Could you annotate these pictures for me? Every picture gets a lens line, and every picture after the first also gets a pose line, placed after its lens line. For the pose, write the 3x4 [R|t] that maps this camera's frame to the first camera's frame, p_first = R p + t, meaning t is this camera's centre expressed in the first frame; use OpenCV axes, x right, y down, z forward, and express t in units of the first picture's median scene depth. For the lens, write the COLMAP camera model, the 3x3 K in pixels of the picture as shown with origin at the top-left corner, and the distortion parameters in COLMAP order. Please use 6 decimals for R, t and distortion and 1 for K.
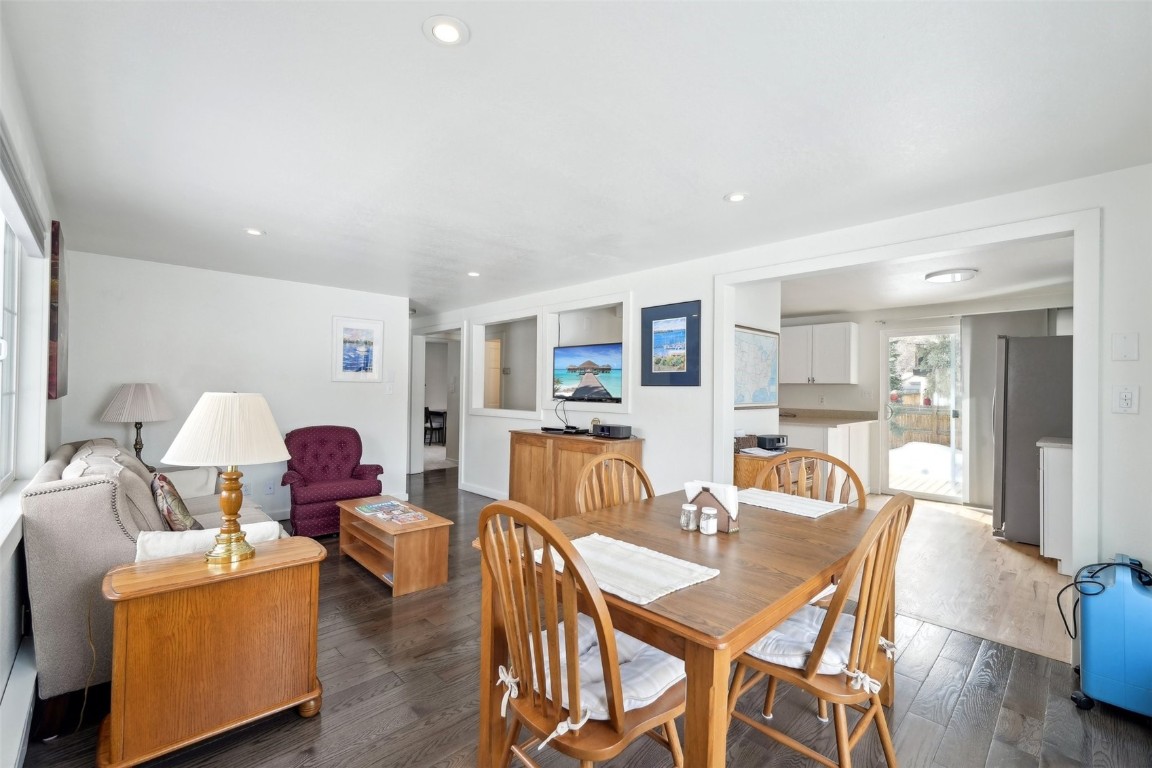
lens RADIAL K [[497.6, 0, 571.8], [0, 497.6, 389.4], [0, 0, 1]] dist [0.009182, 0.000151]
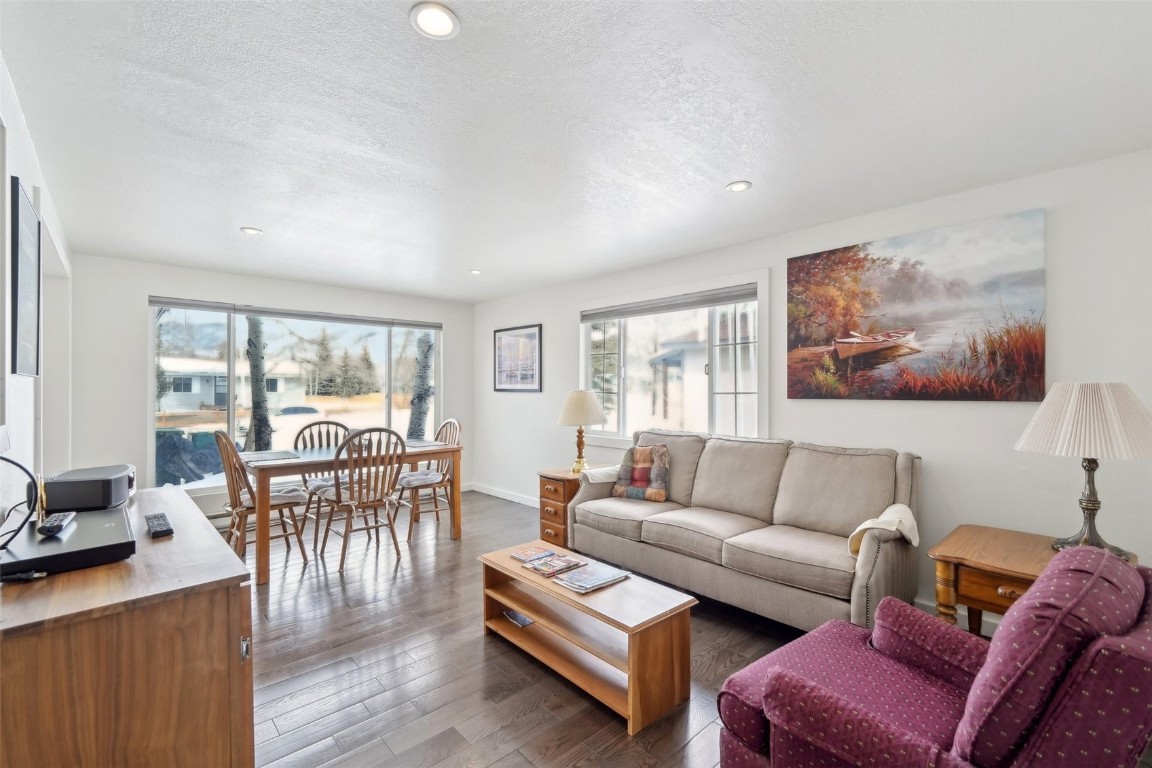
lens RADIAL K [[497.6, 0, 574.1], [0, 497.6, 385.1], [0, 0, 1]] dist [0.009182, 0.000151]
pose [[-0.999863, -0.012104, 0.011255, -0.336113], [-0.012166, 0.999911, -0.005490, -0.001417], [-0.011188, -0.005626, -0.999922, 1.531404]]
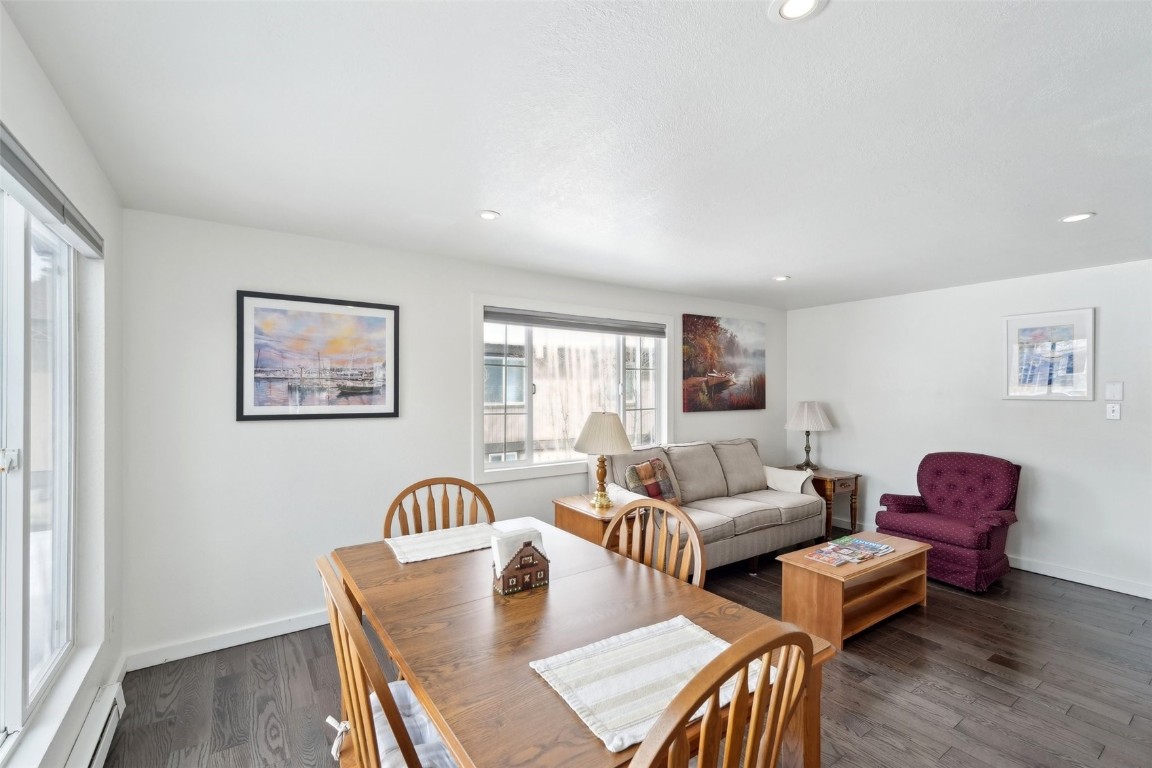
lens RADIAL K [[497.6, 0, 571.5], [0, 497.6, 389.8], [0, 0, 1]] dist [0.009182, 0.000151]
pose [[-0.161696, -0.015618, -0.986717, 0.547972], [-0.002380, 0.999878, -0.015437, -0.022474], [0.986838, -0.000148, -0.161714, 0.596632]]
